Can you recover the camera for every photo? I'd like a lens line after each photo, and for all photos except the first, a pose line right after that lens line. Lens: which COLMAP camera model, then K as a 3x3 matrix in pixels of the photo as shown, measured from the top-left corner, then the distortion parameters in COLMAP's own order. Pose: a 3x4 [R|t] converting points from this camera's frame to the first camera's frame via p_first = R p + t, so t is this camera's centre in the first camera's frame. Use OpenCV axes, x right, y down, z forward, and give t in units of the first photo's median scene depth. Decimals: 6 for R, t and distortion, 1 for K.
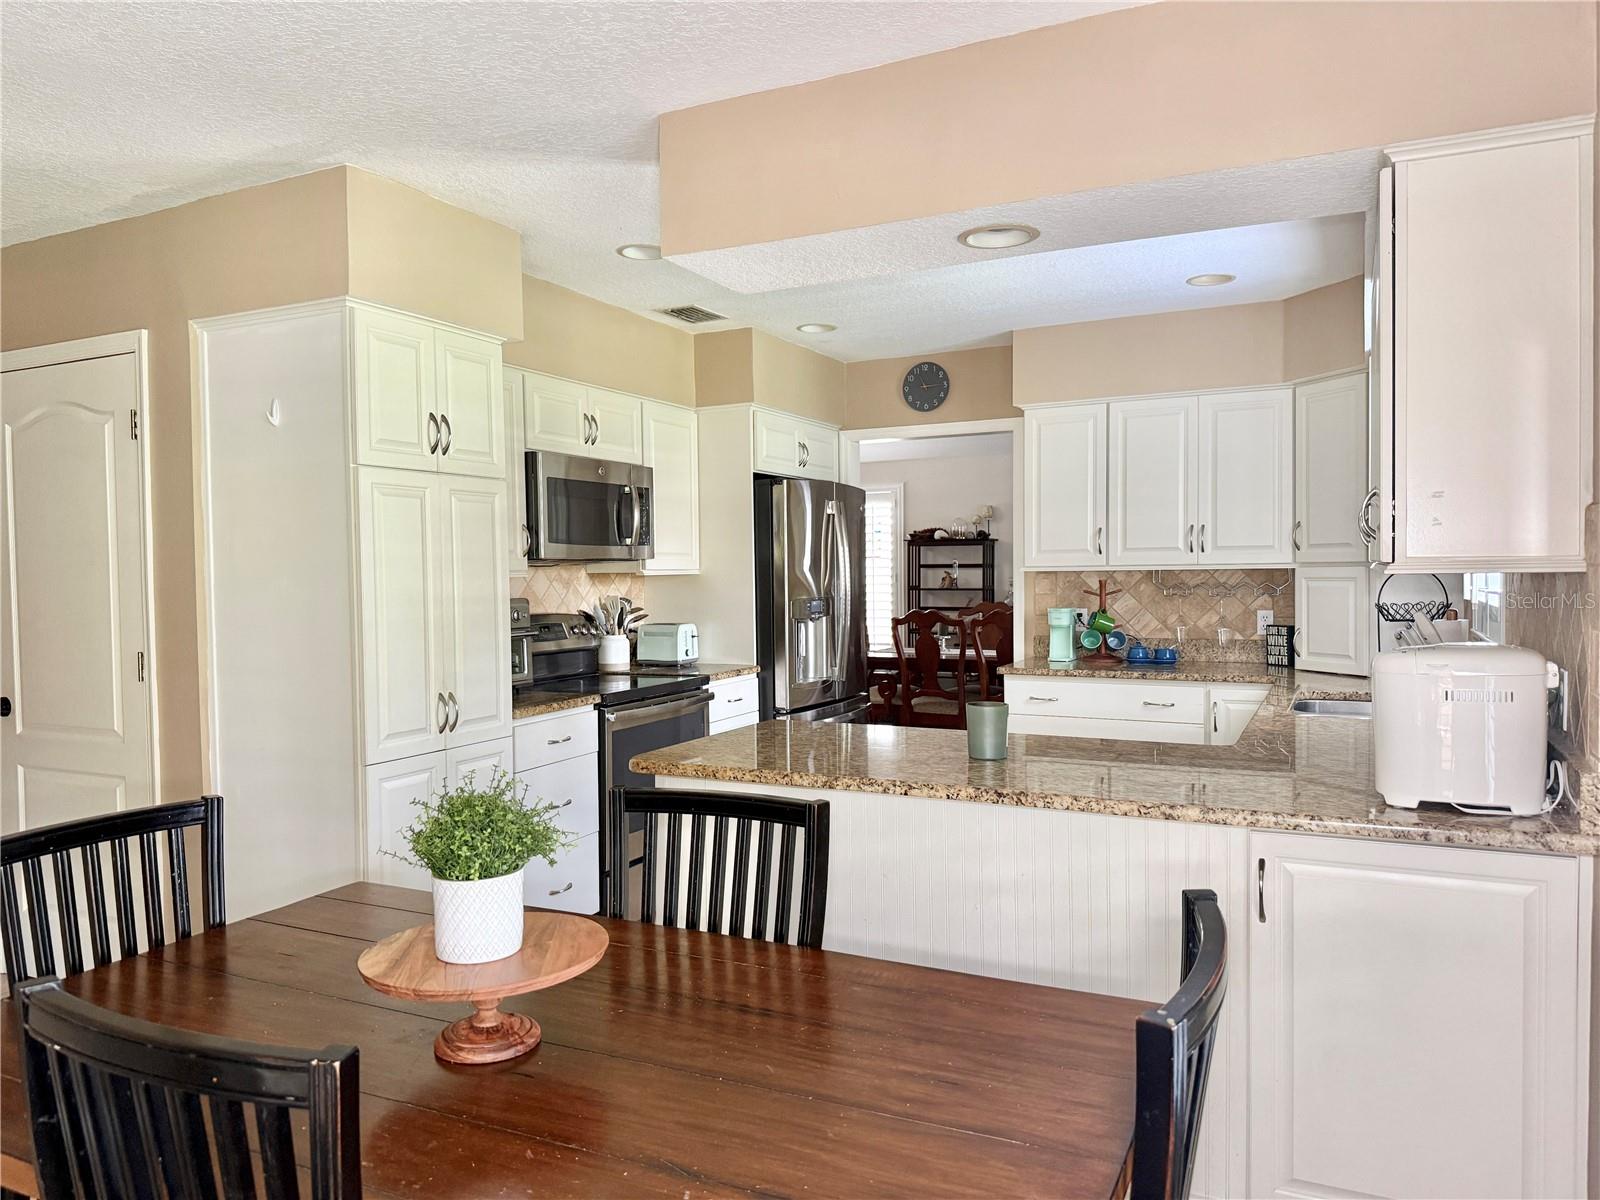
lens RADIAL K [[1131.2, 0, 806.2], [0, 1131.2, 601.8], [0, 0, 1]] dist [0.134954, -0.220657]
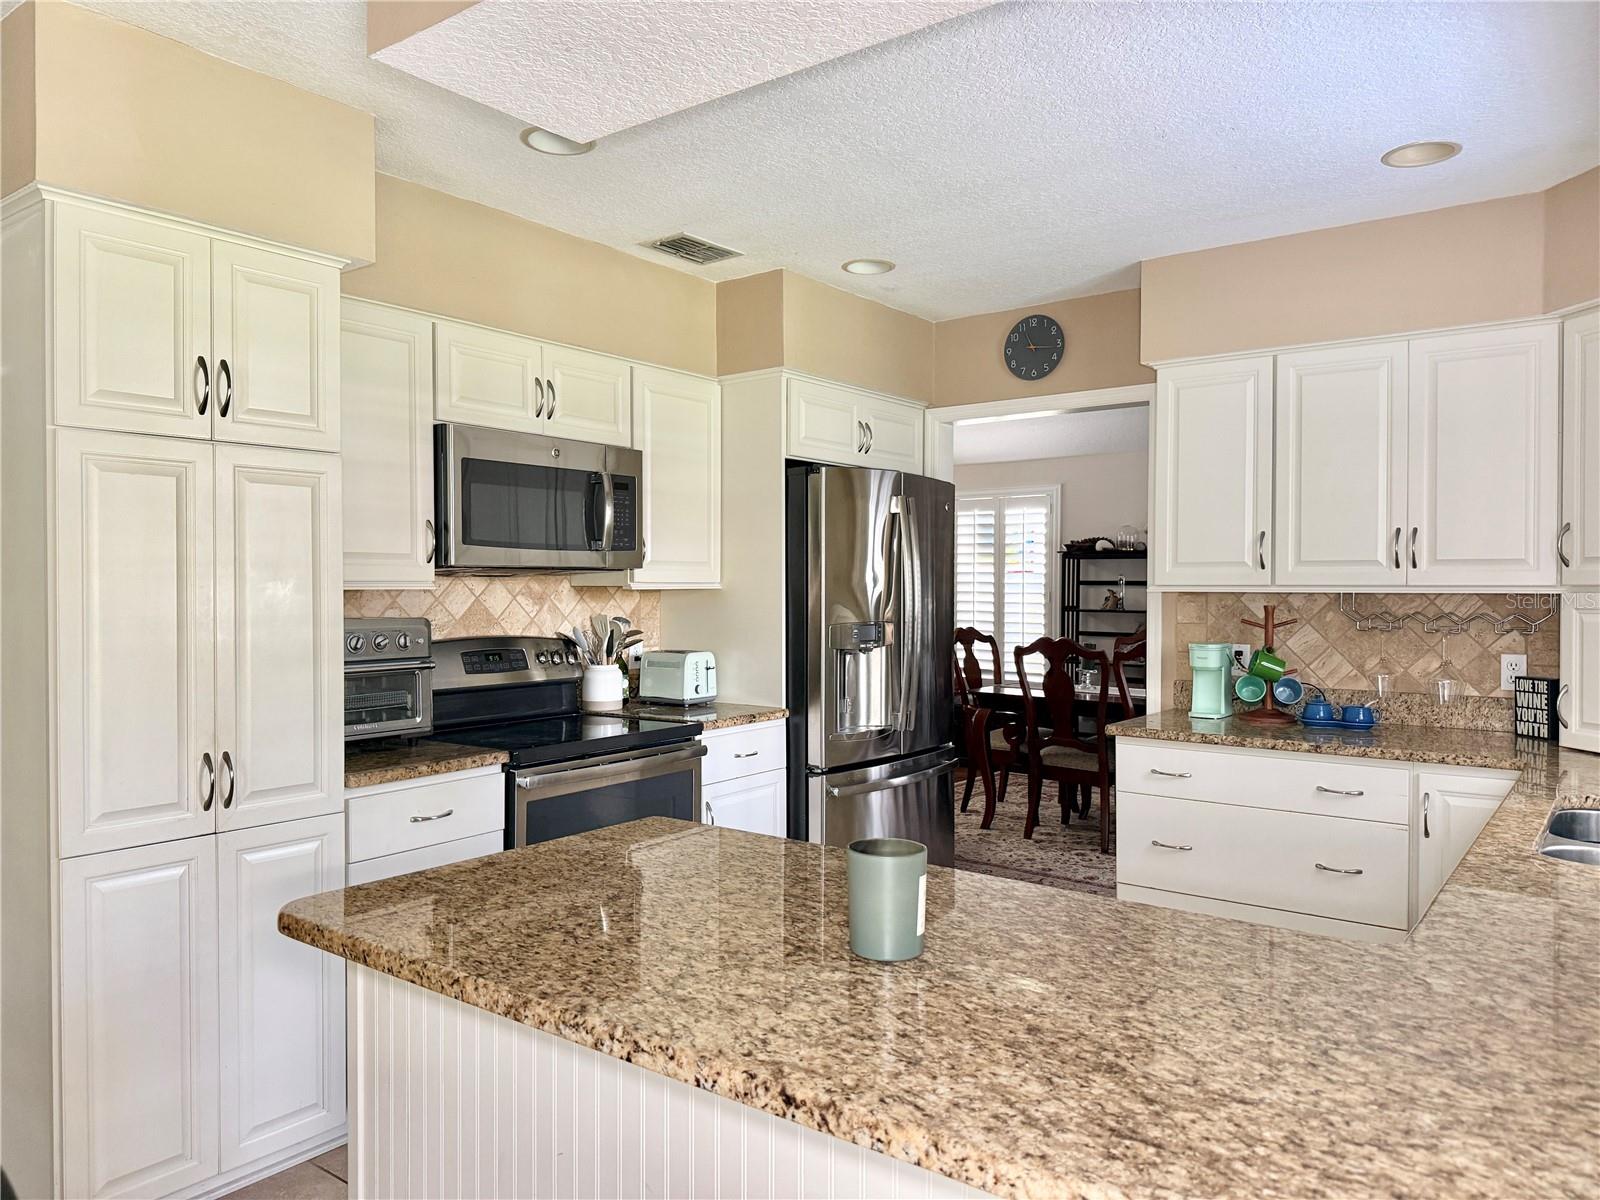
lens RADIAL K [[1132.6, 0, 795.2], [0, 1132.6, 599.4], [0, 0, 1]] dist [0.061958, -0.100745]
pose [[0.980247, 0.016448, -0.197094, 0.115252], [-0.019313, 0.999734, -0.012628, -0.008571], [0.196834, 0.016185, 0.980303, 0.253848]]
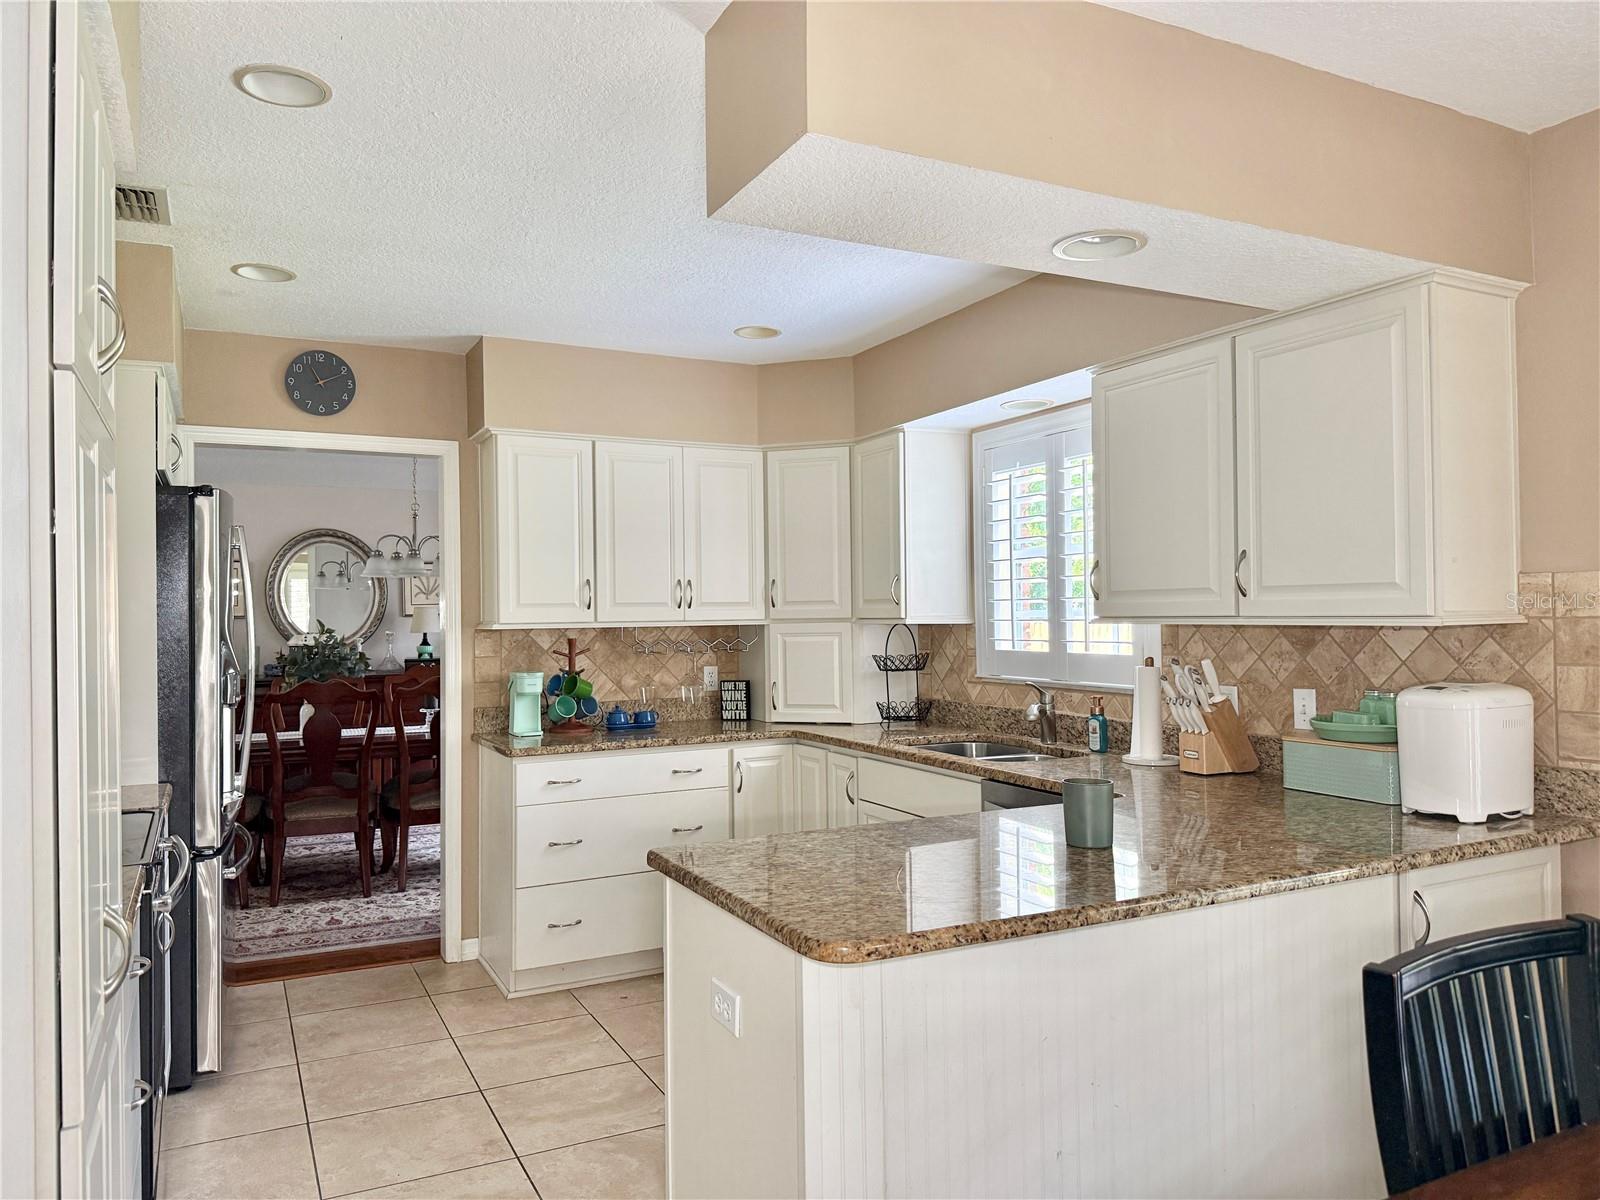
lens RADIAL K [[1131.2, 0, 806.2], [0, 1131.2, 601.8], [0, 0, 1]] dist [0.134954, -0.220657]
pose [[0.592570, 0.012242, 0.805426, -0.355105], [0.027954, 0.998970, -0.035751, -0.011404], [-0.805033, 0.043700, 0.591618, 0.345480]]
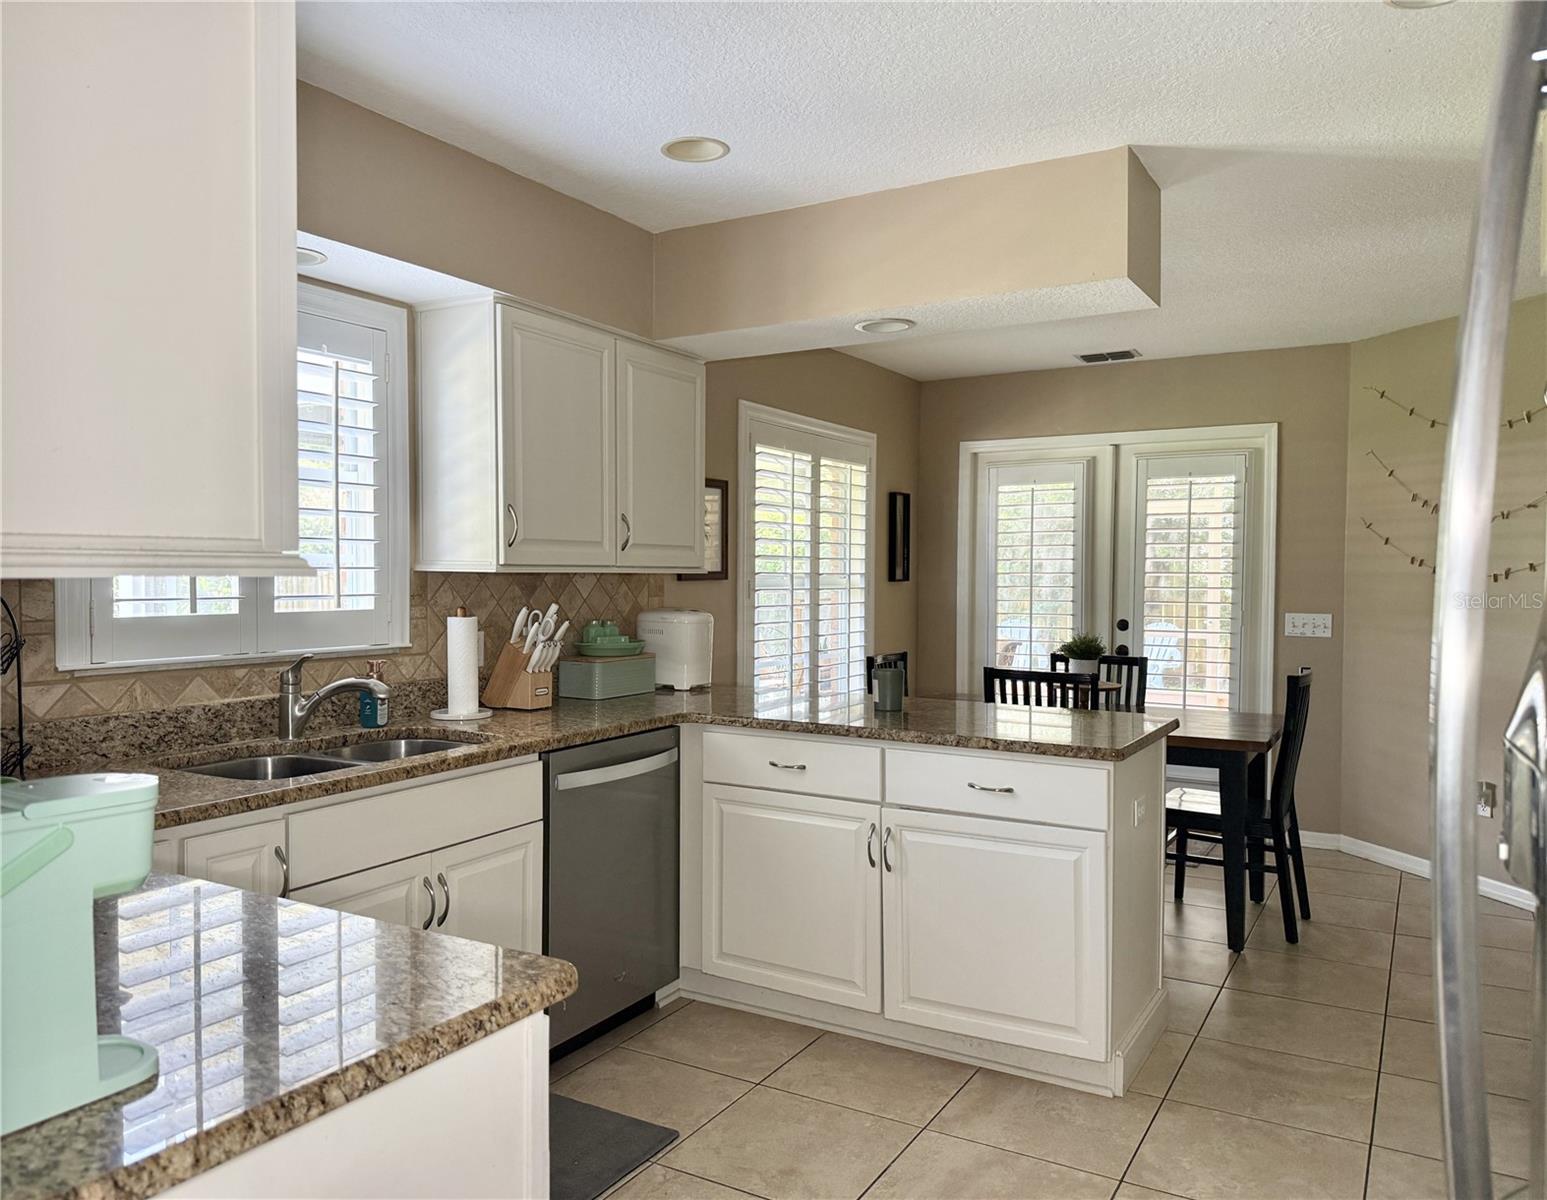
lens RADIAL K [[1118.5, 0, 744.7], [0, 1118.5, 606.7], [0, 0, 1]] dist [0.136215, -0.306973]
pose [[-0.995688, 0.001464, 0.092750, 0.104707], [0.006958, 0.998238, 0.058932, -0.034982], [-0.092500, 0.059323, -0.993944, 1.229211]]
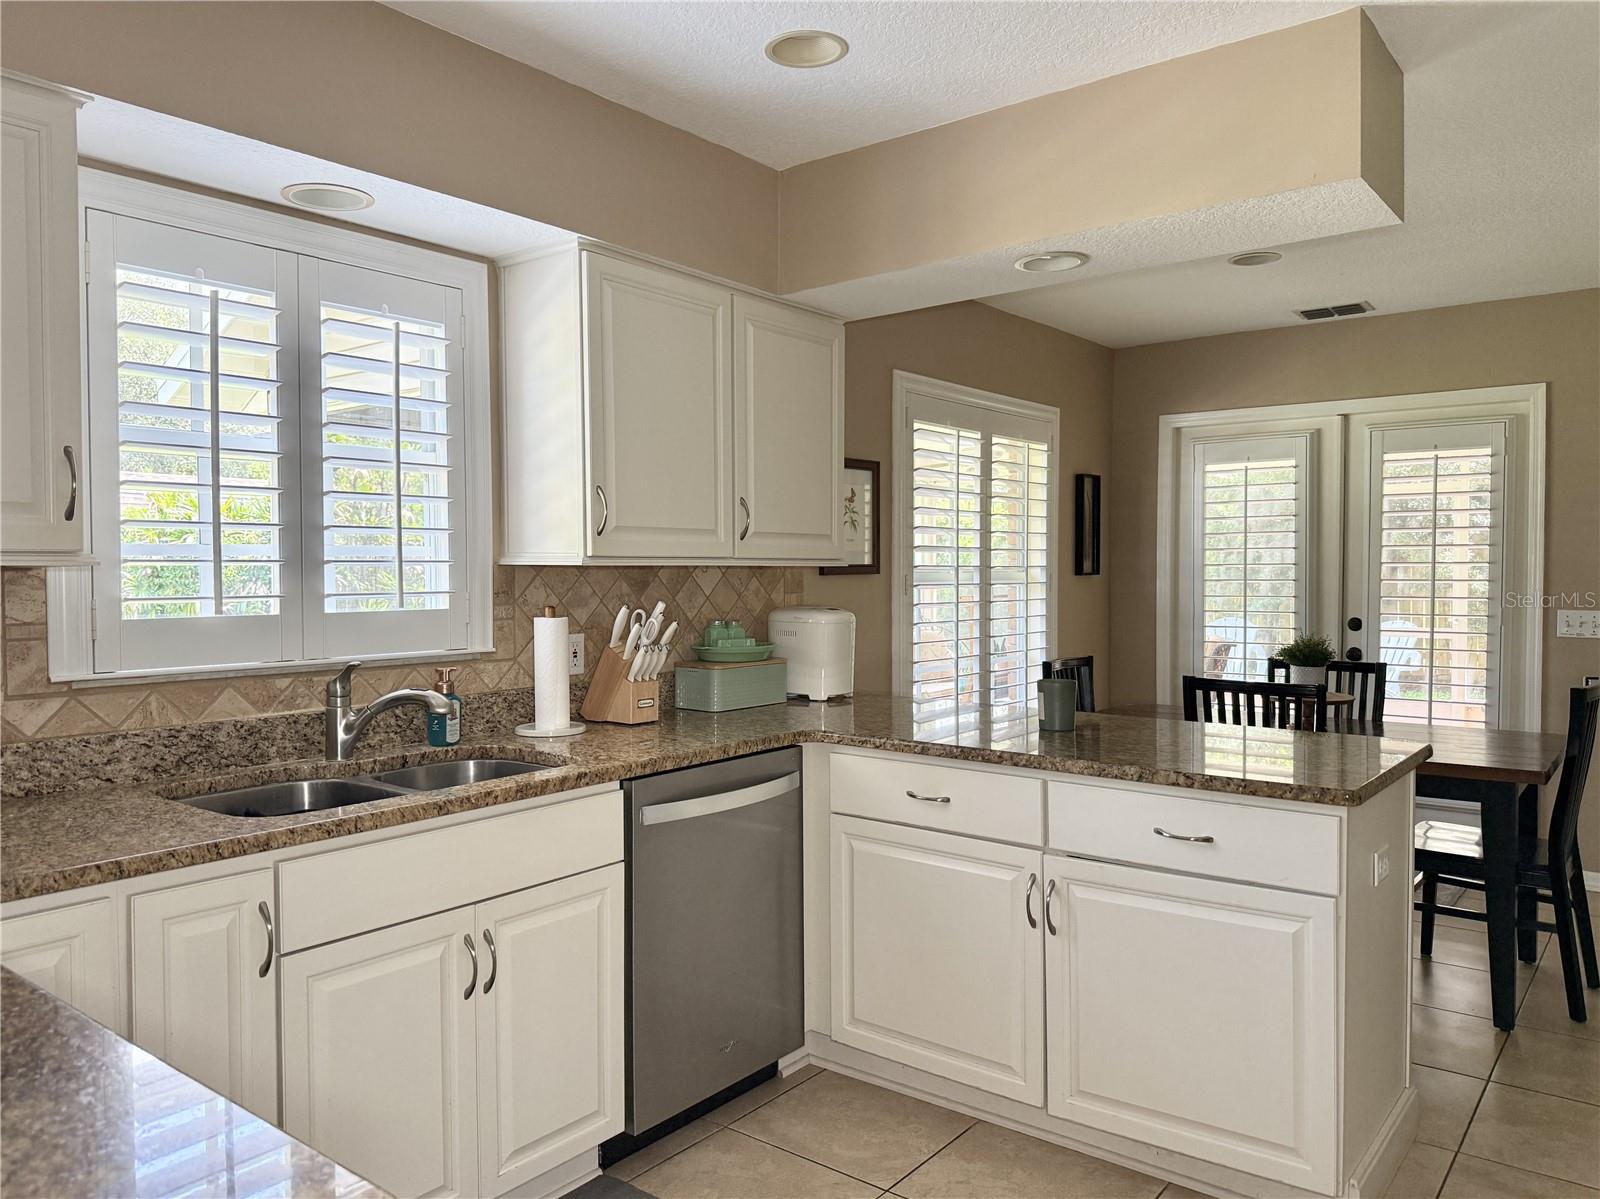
lens RADIAL K [[1132.6, 0, 795.2], [0, 1132.6, 598.9], [0, 0, 1]] dist [0.061958, -0.100745]
pose [[-0.975151, 0.005640, 0.221468, 0.082379], [0.017677, 0.998469, 0.052407, -0.028591], [-0.220833, 0.055020, -0.973758, 1.121925]]
